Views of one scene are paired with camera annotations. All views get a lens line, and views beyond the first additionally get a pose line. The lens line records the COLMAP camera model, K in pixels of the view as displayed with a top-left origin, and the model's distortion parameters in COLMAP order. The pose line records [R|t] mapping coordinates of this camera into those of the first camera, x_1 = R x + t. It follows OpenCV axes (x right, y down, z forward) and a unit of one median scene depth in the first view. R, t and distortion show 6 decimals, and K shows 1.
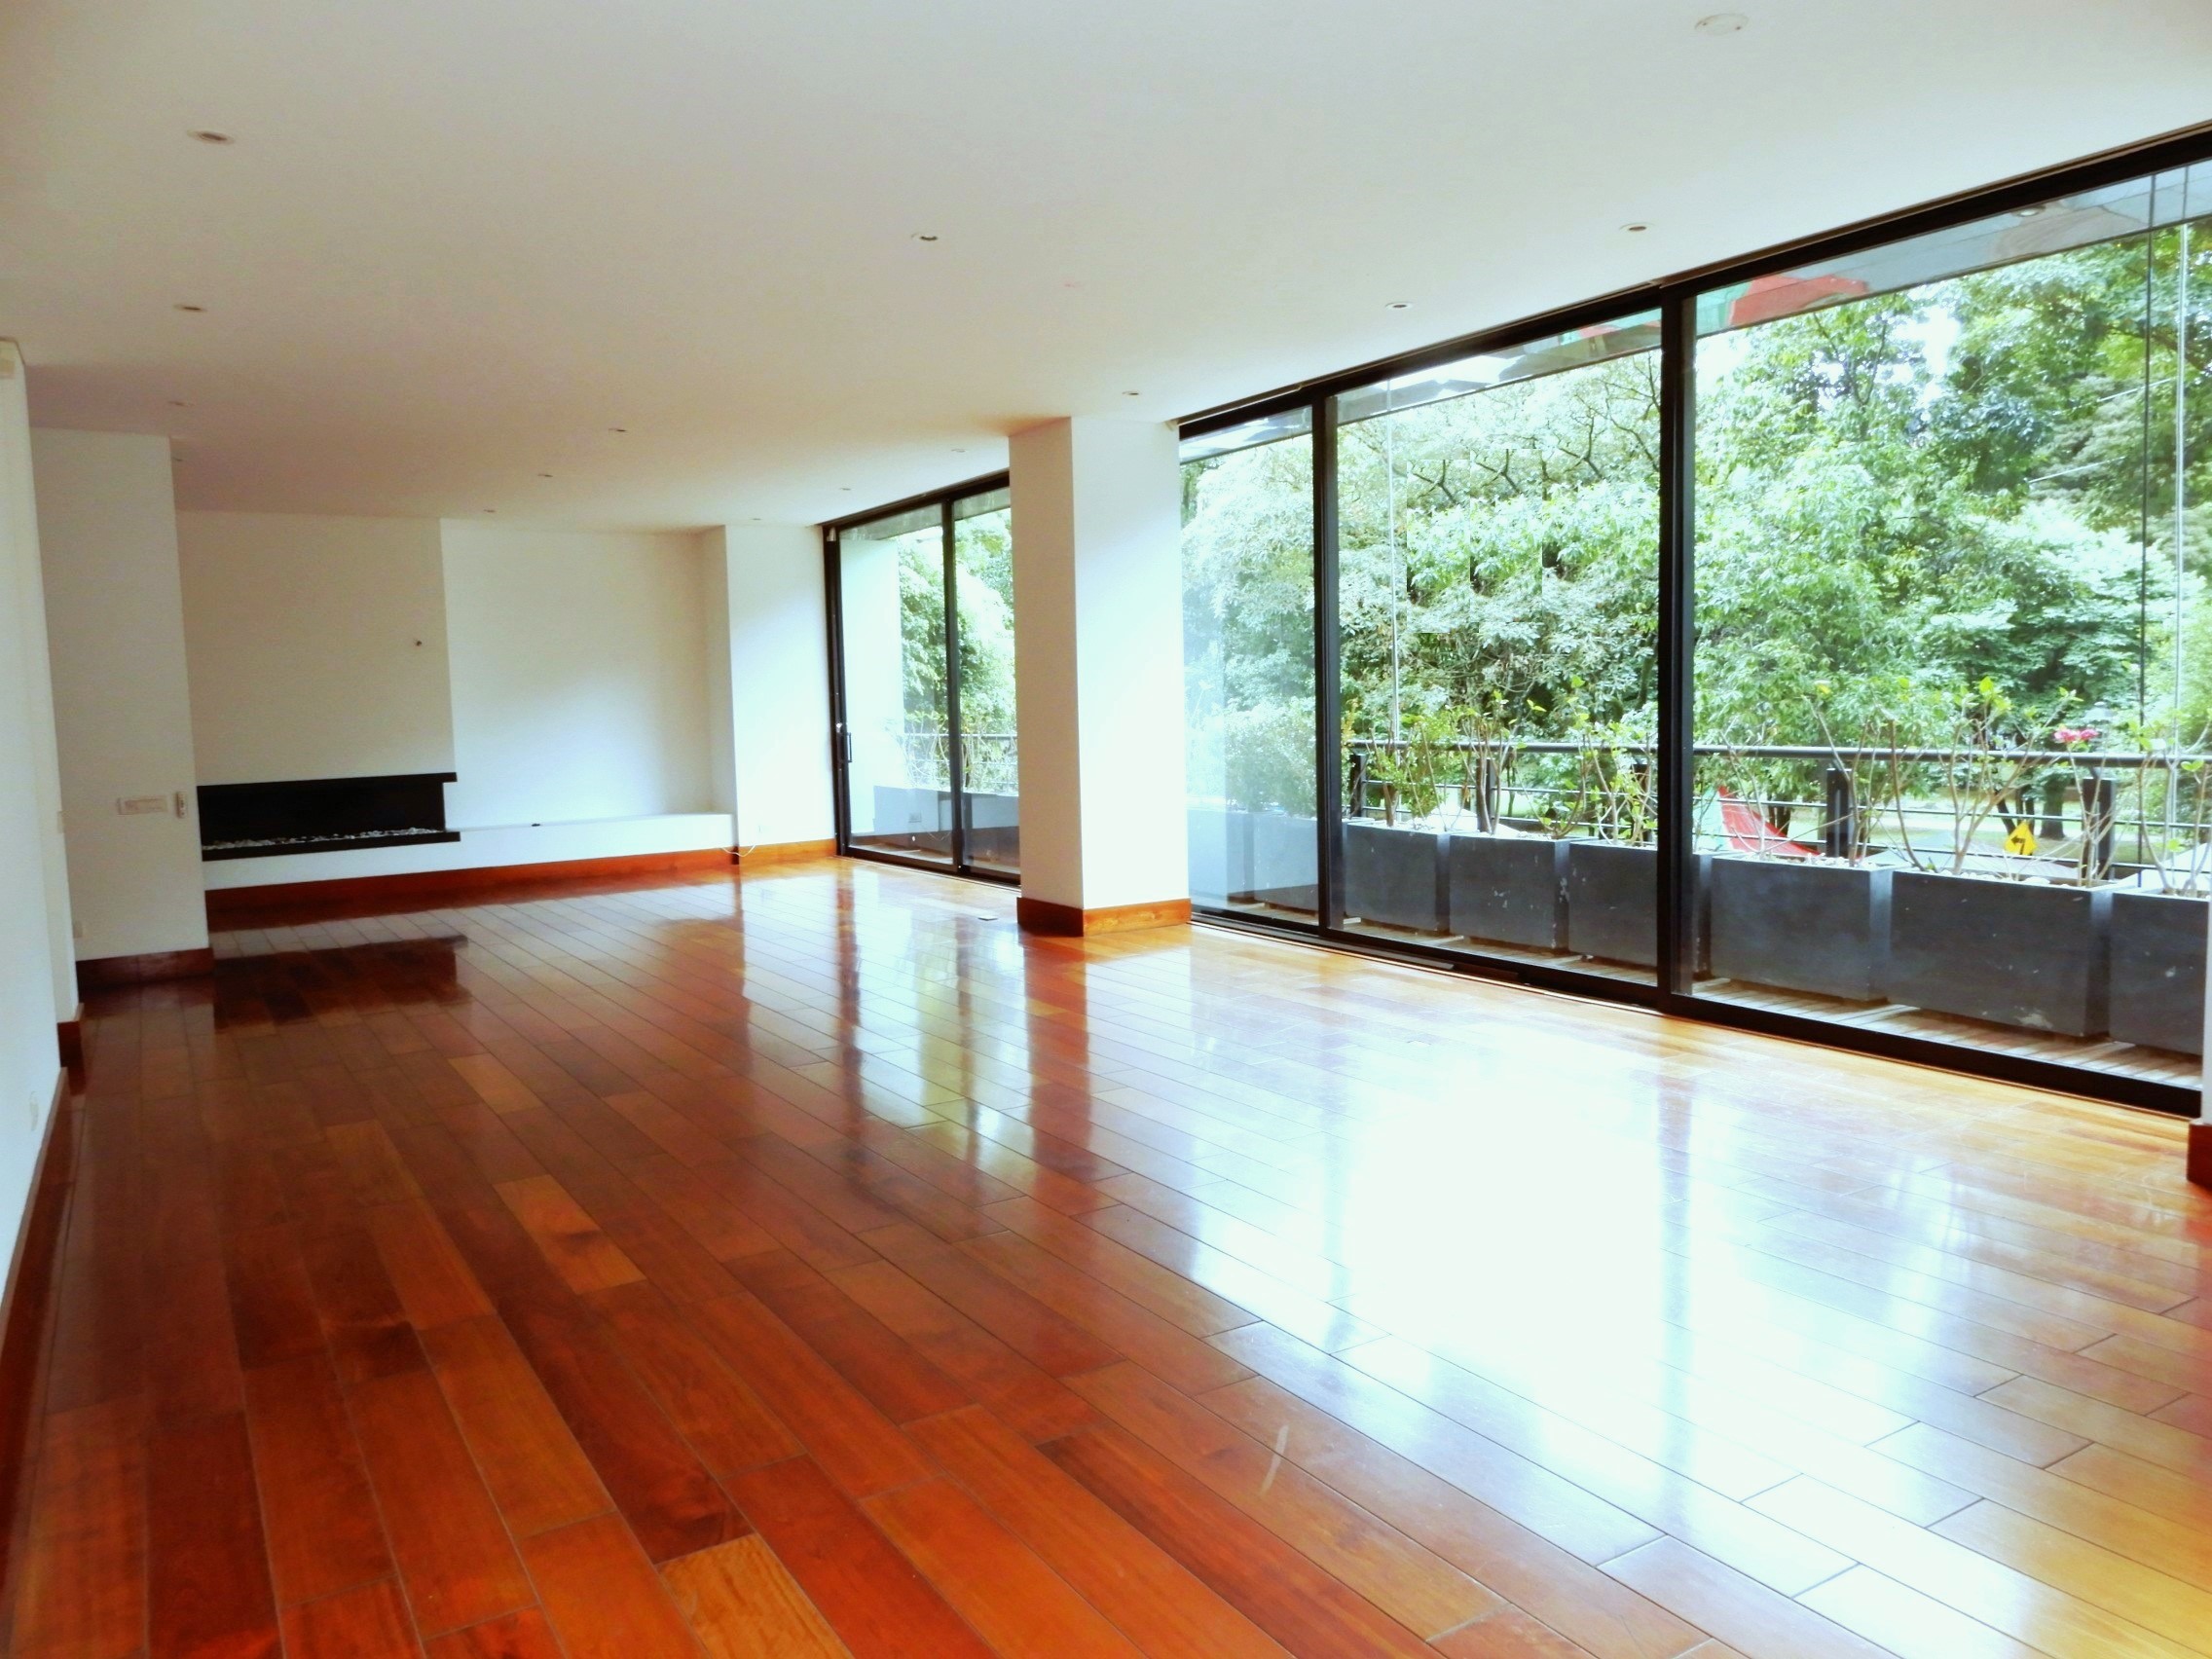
lens RADIAL K [[1574.1, 0, 1107.2], [0, 1574.1, 829.1], [0, 0, 1]] dist [-0.007399, 0.005256]
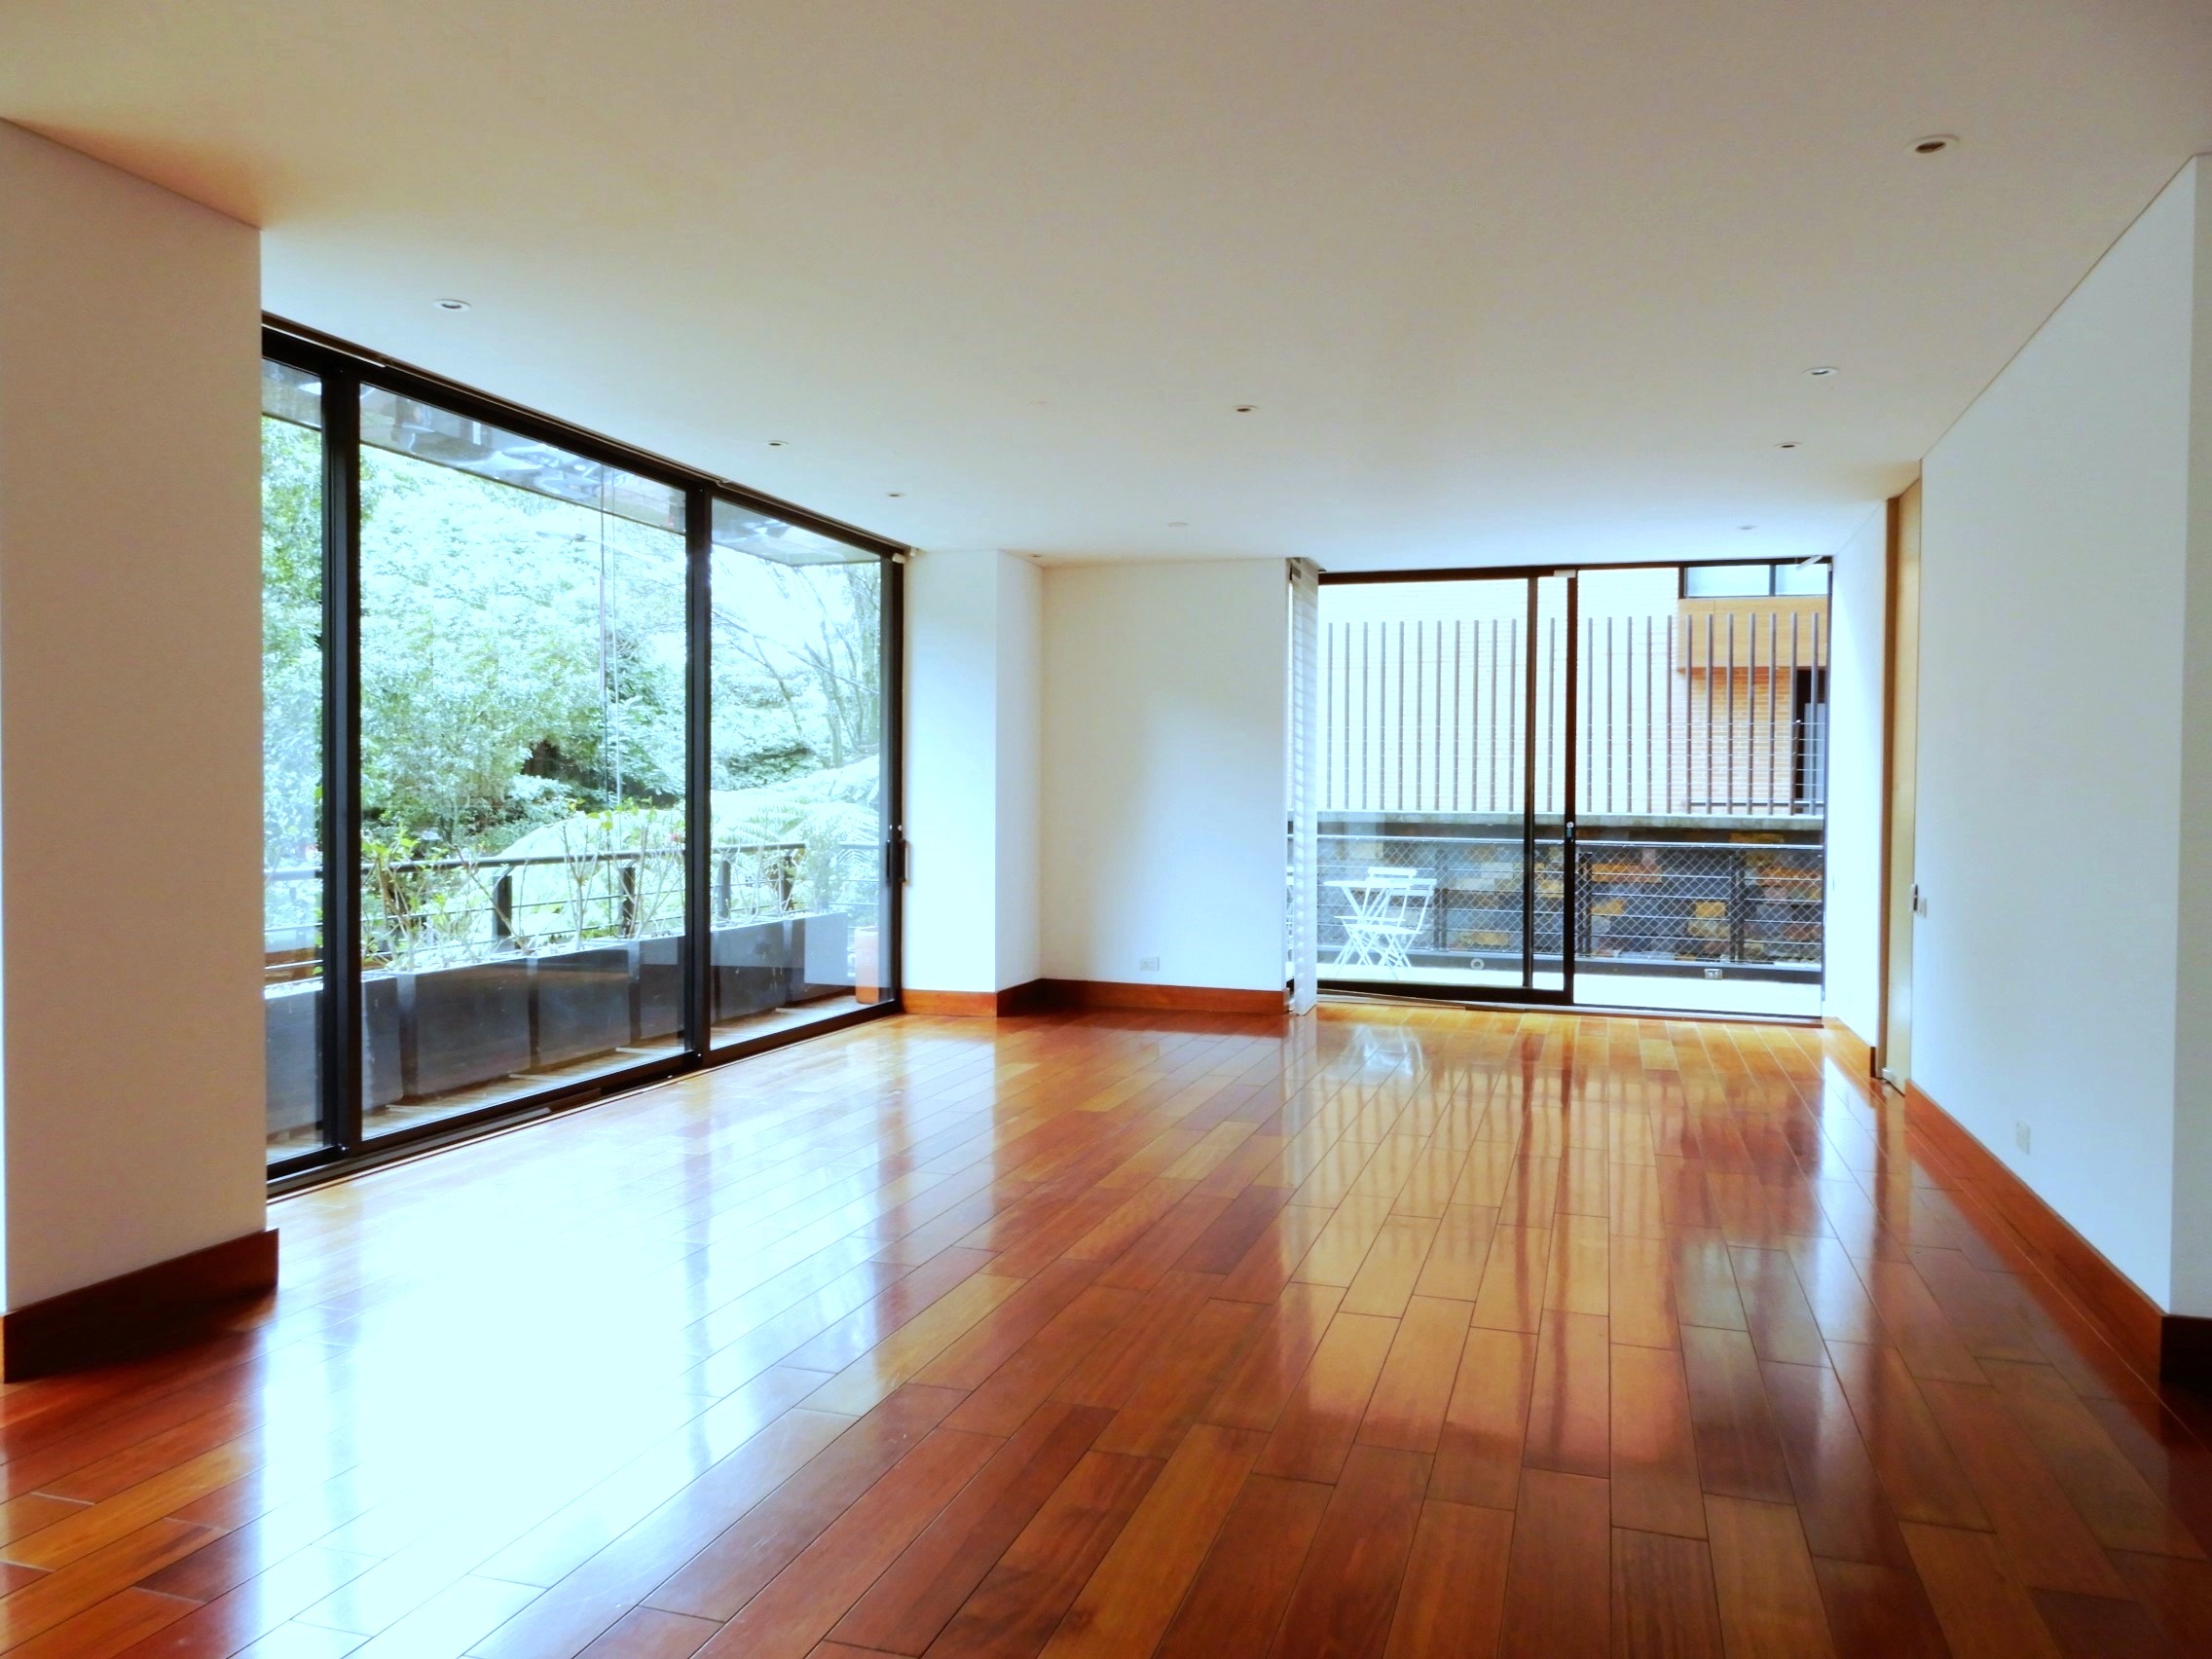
lens RADIAL K [[1574.1, 0, 1106.3], [0, 1574.1, 831.1], [0, 0, 1]] dist [-0.007399, 0.005256]
pose [[-0.657377, 0.022936, 0.753213, -0.906026], [0.096085, 0.993929, 0.053594, -0.115440], [-0.747411, 0.107604, -0.655590, 1.890681]]
